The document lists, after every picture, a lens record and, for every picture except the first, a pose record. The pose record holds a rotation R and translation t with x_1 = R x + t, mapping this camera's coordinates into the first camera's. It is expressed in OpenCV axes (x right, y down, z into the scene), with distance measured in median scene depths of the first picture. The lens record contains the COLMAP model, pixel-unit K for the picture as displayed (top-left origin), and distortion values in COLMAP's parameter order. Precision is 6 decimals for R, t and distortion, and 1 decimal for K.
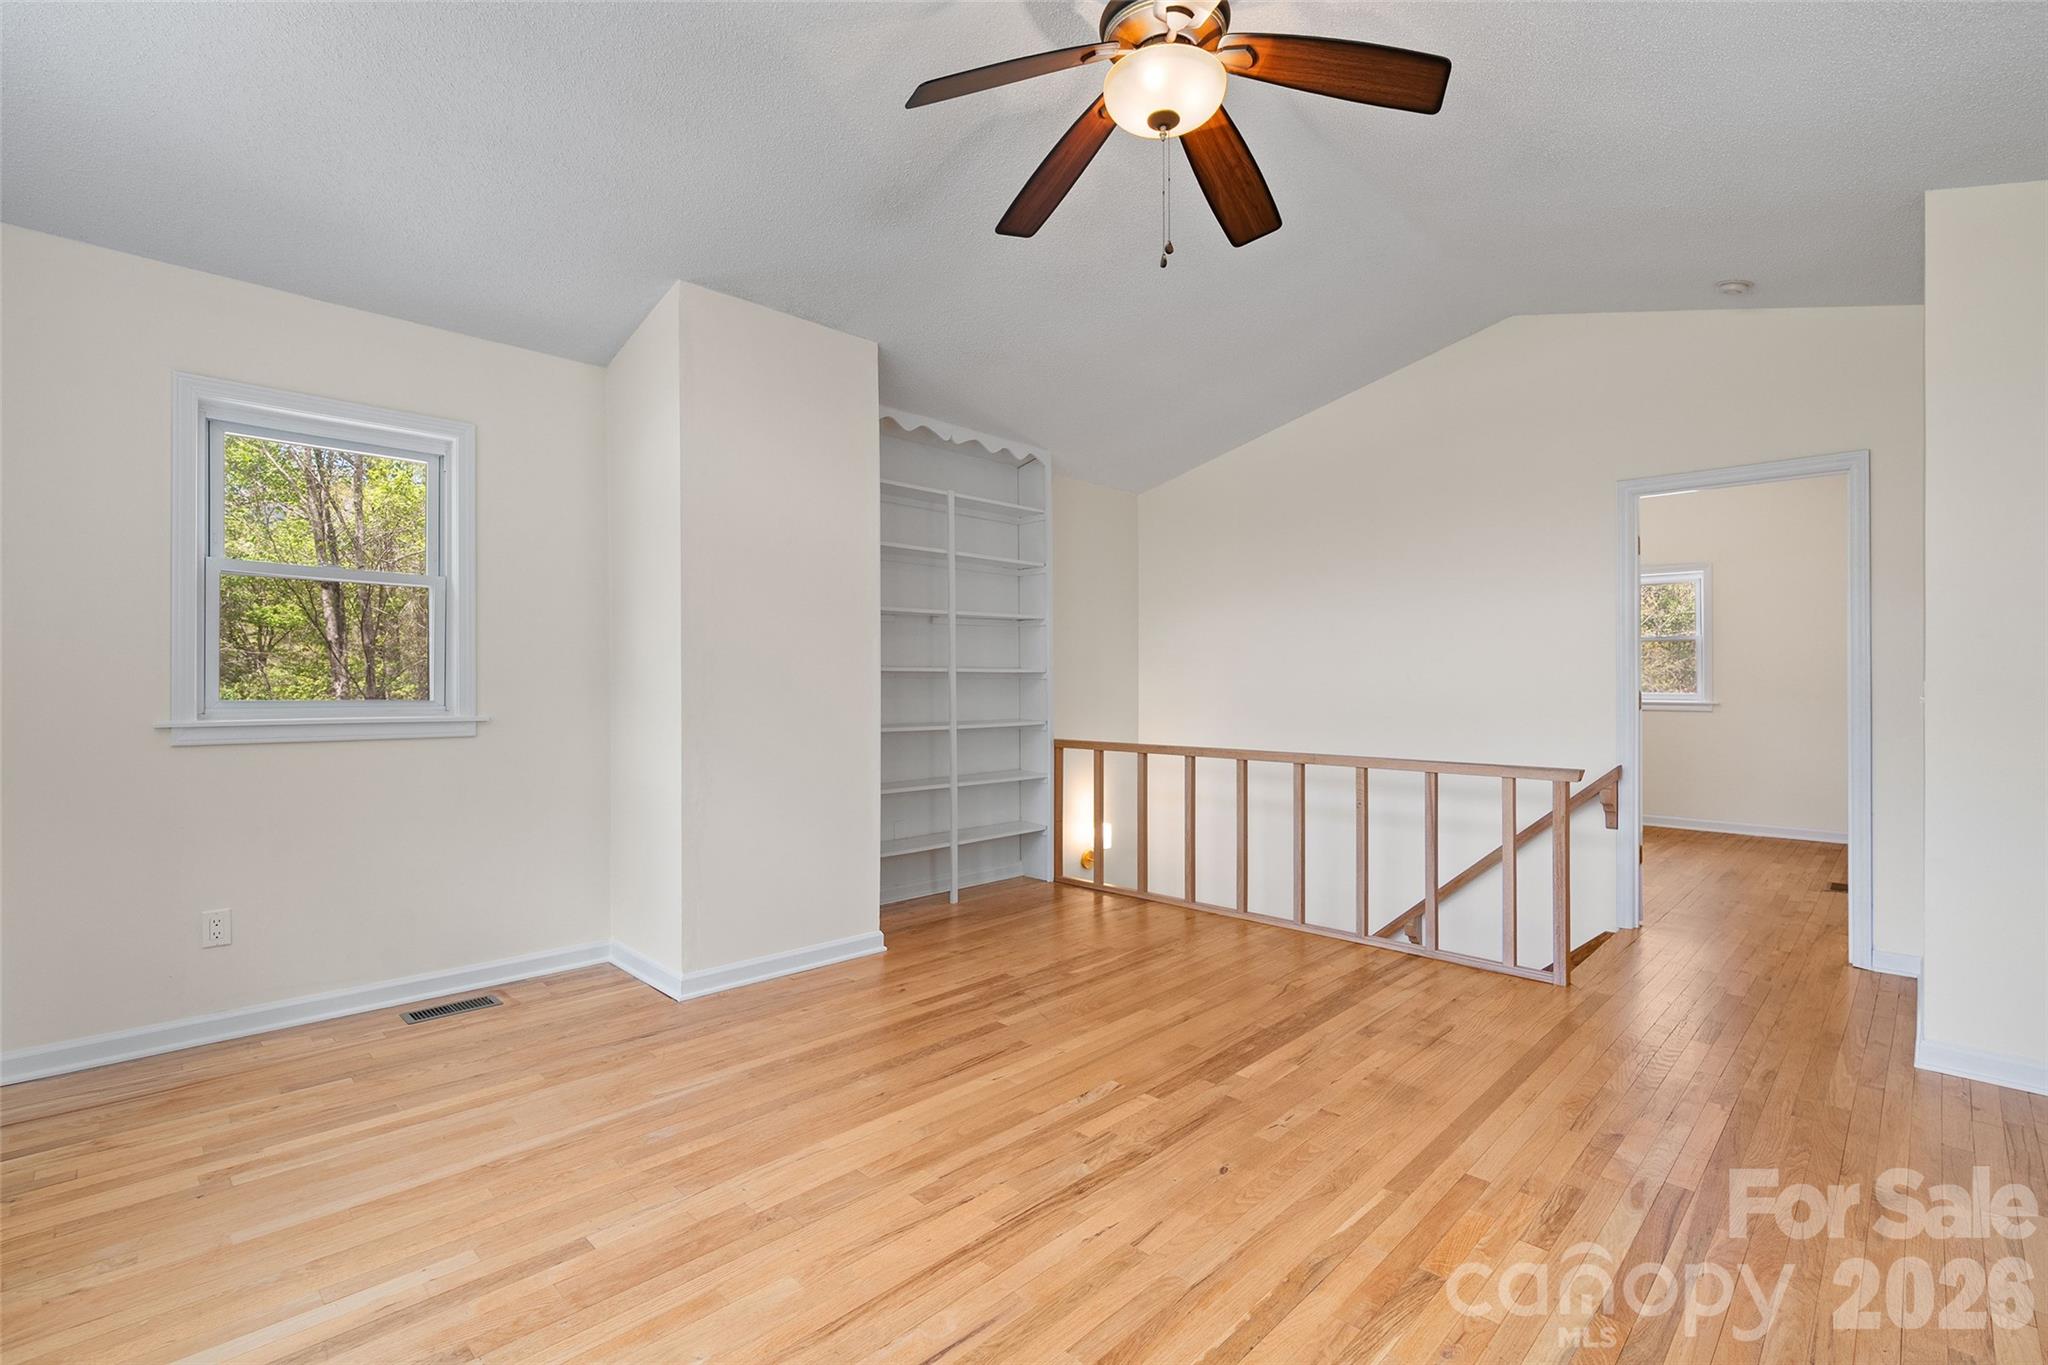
lens RADIAL K [[917.0, 0, 1017.2], [0, 917.0, 682.8], [0, 0, 1]] dist [-0.010258, 0.001252]
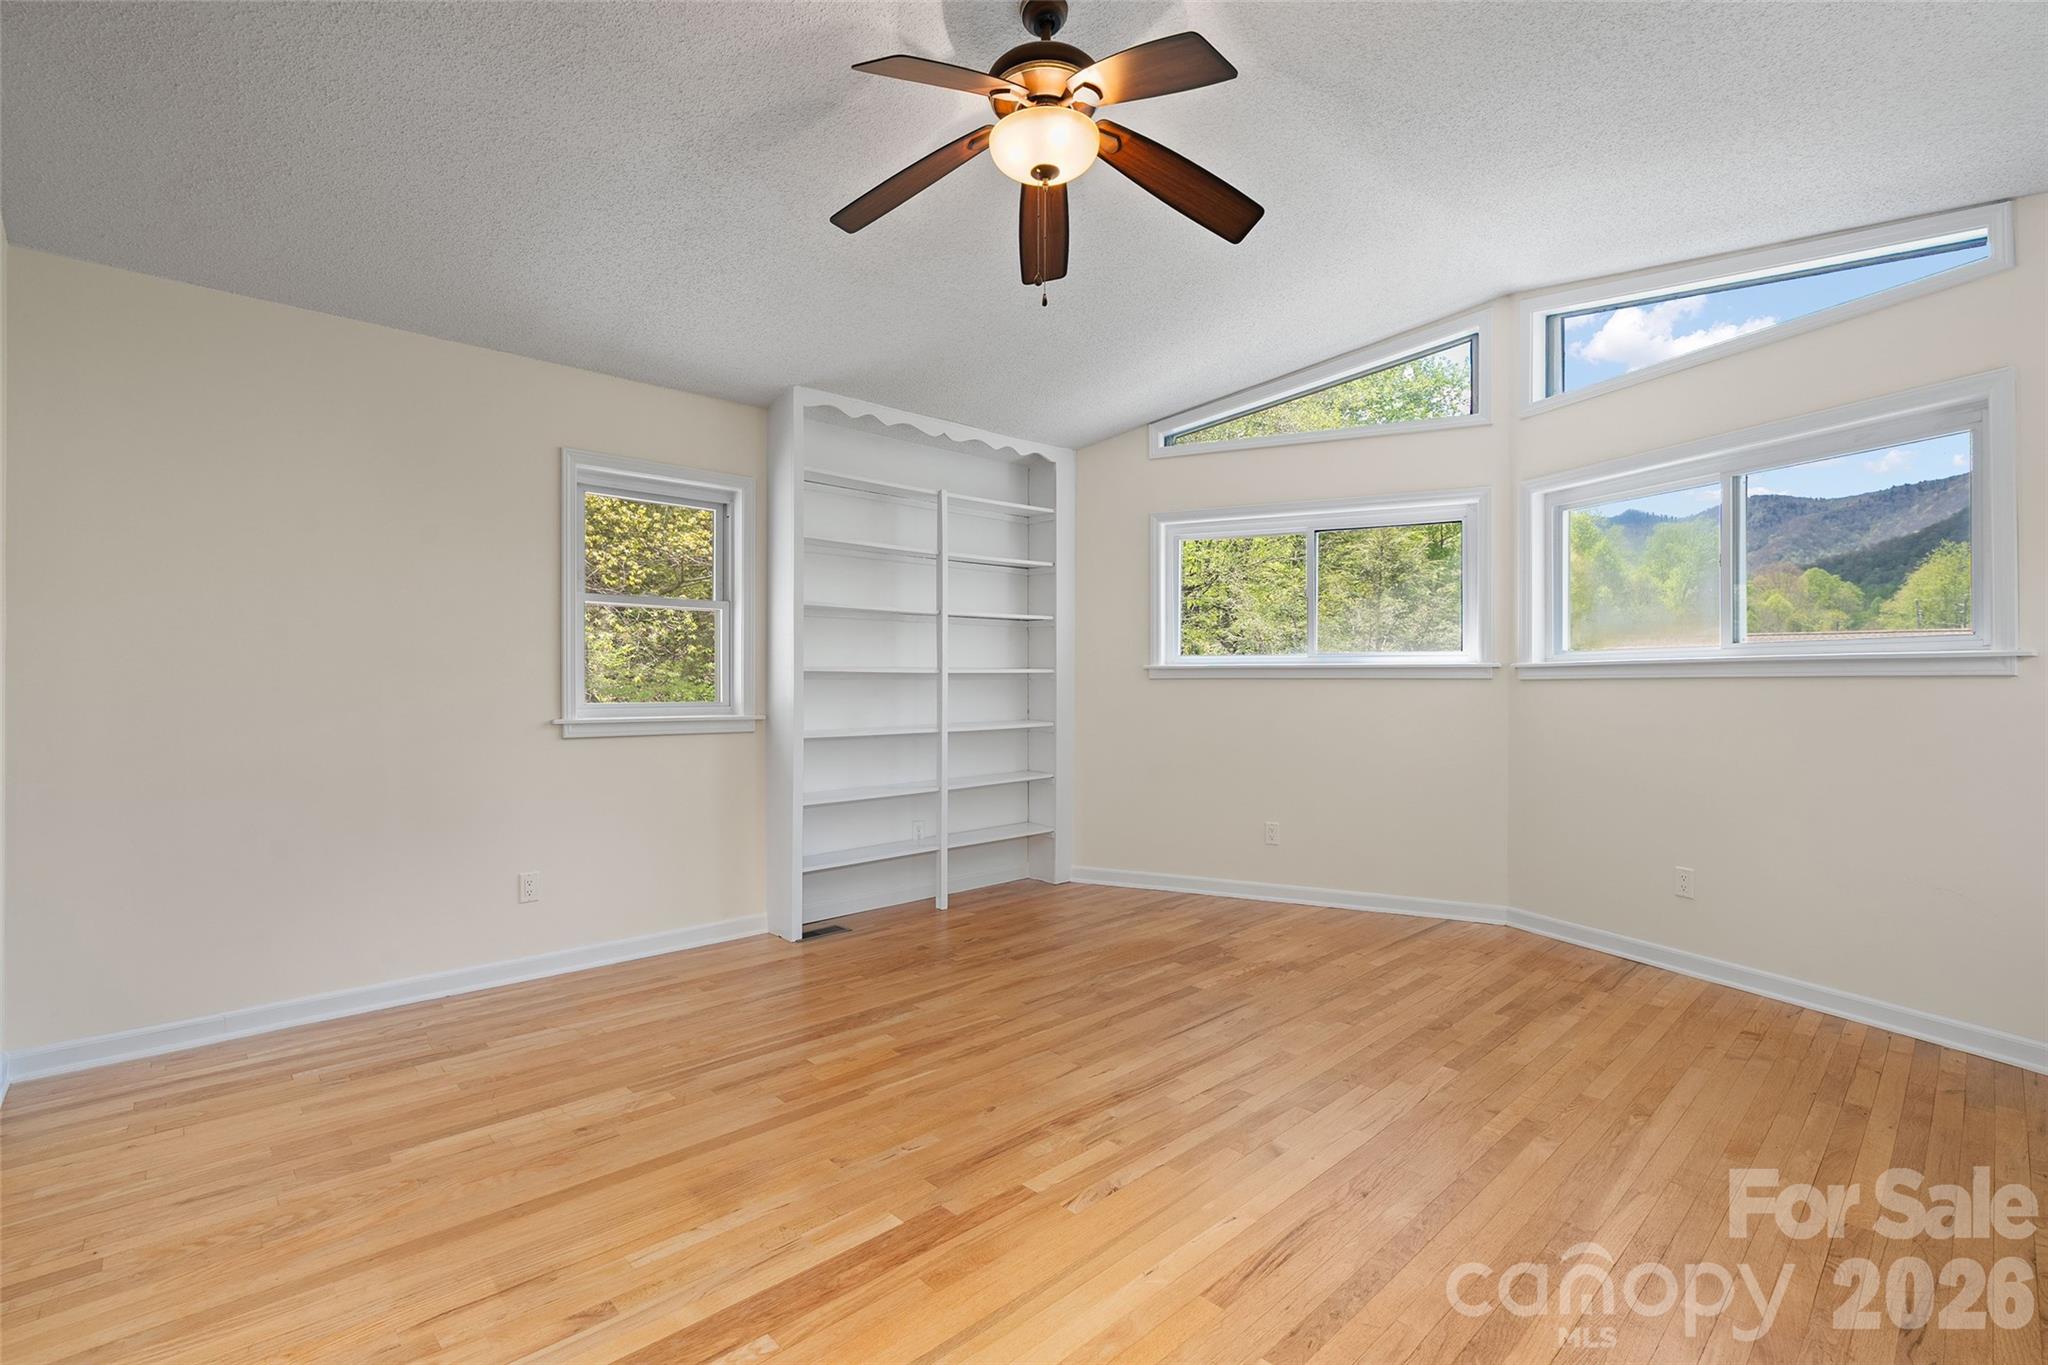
lens RADIAL K [[917.0, 0, 1017.2], [0, 917.0, 682.8], [0, 0, 1]] dist [-0.010258, 0.001252]
pose [[-0.999390, -0.002998, 0.034794, 0.133181], [-0.003192, 0.999980, -0.005521, 0.005346], [-0.034777, -0.005629, -0.999379, 1.843520]]
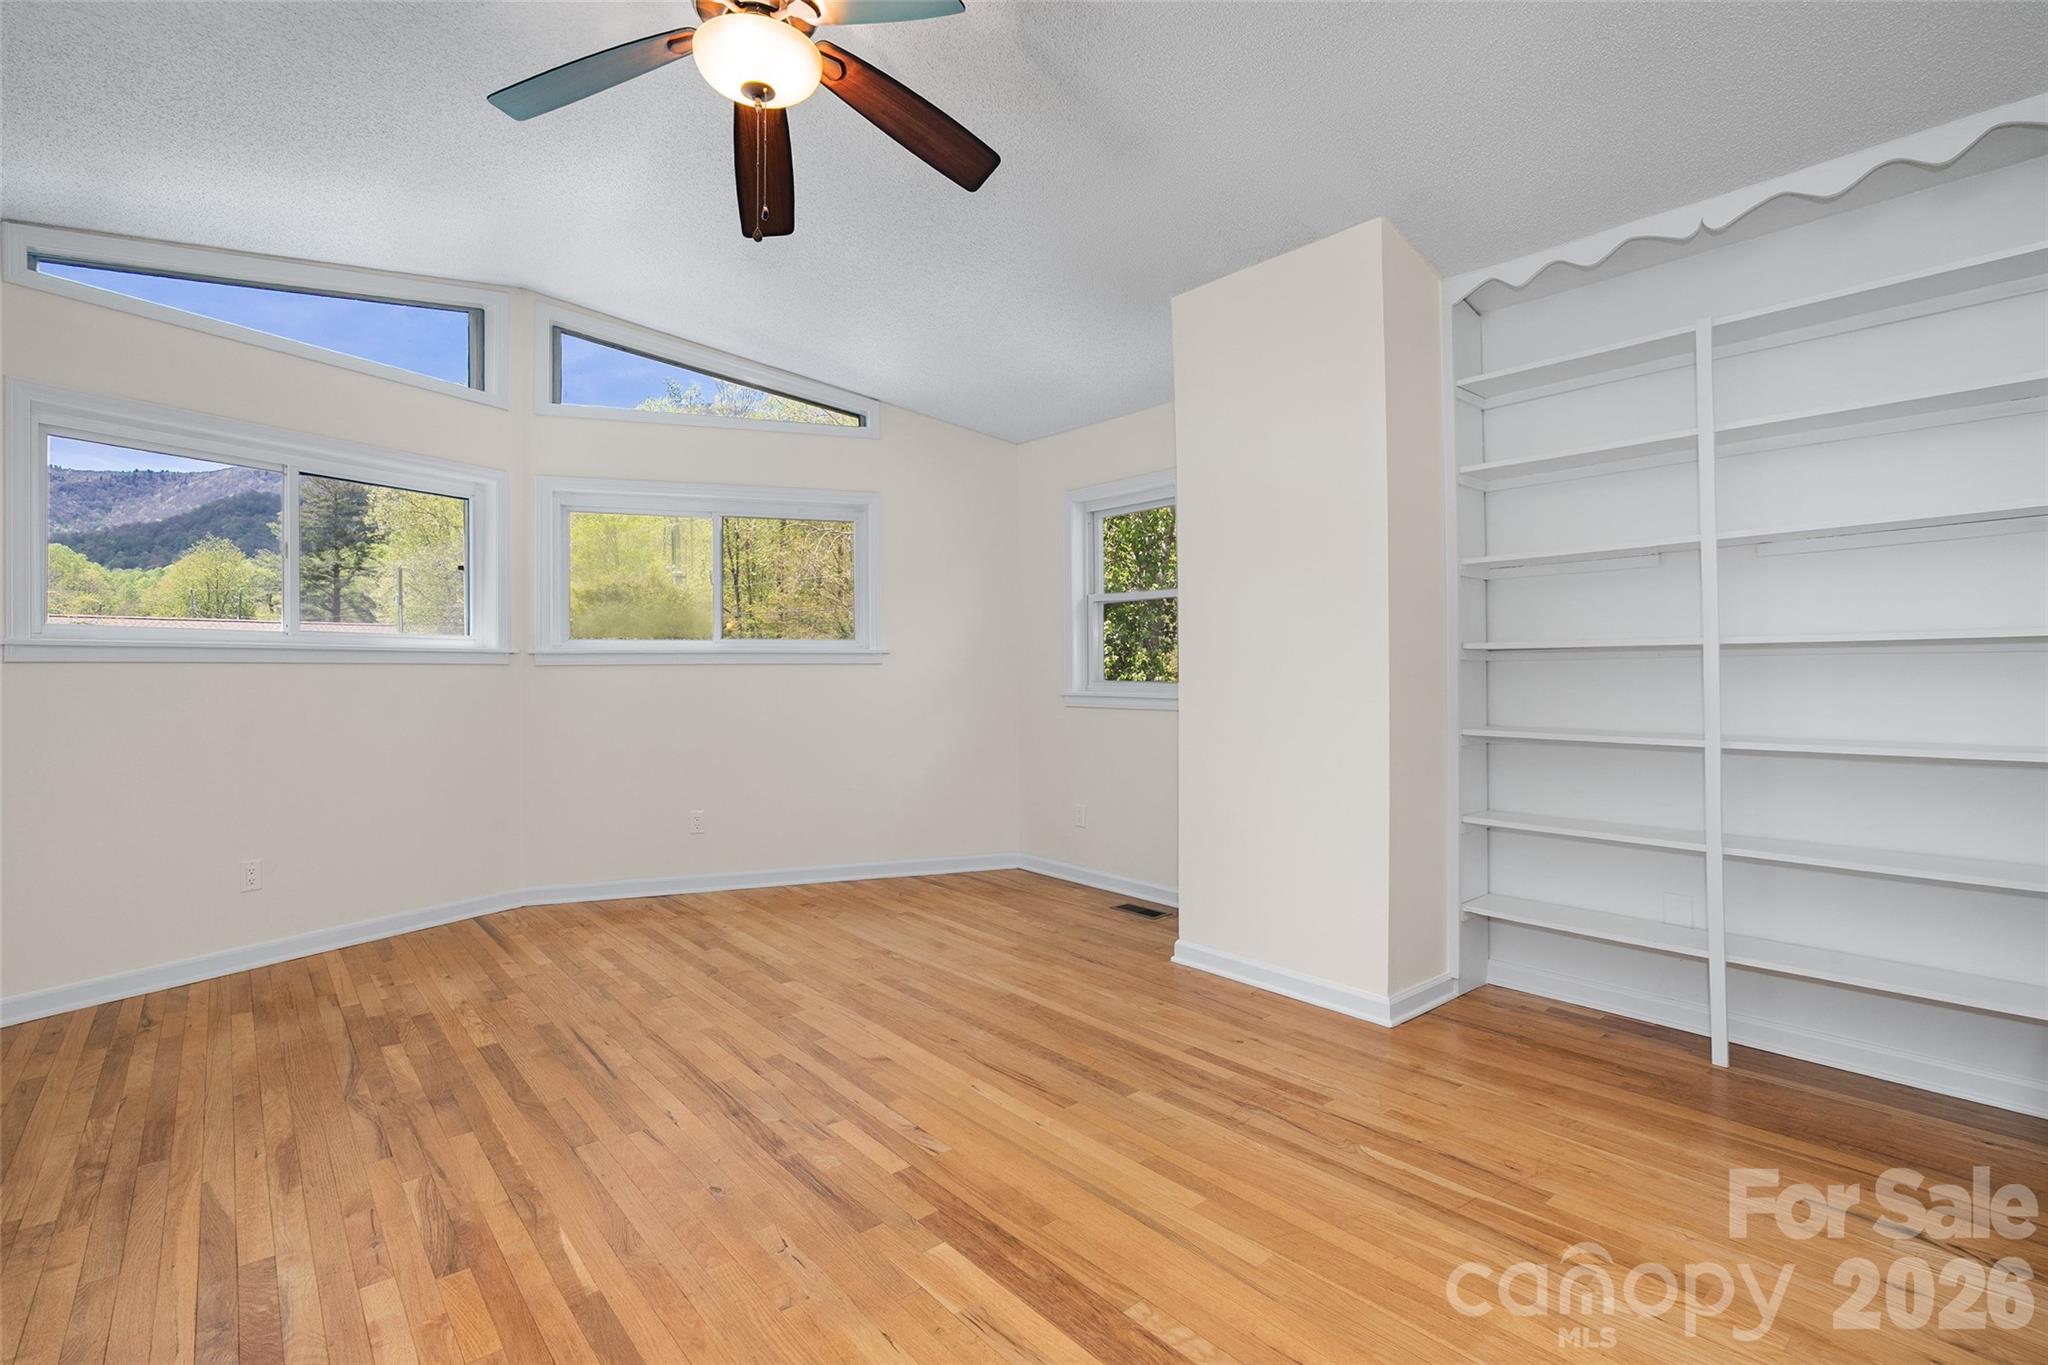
lens RADIAL K [[942.8, 0, 1022.8], [0, 942.8, 662.9], [0, 0, 1]] dist [-0.007489, 0.000561]
pose [[-0.082561, -0.010993, -0.996525, 0.996845], [0.005335, 0.999920, -0.011472, 0.008132], [0.996572, -0.006264, -0.082496, 1.197643]]
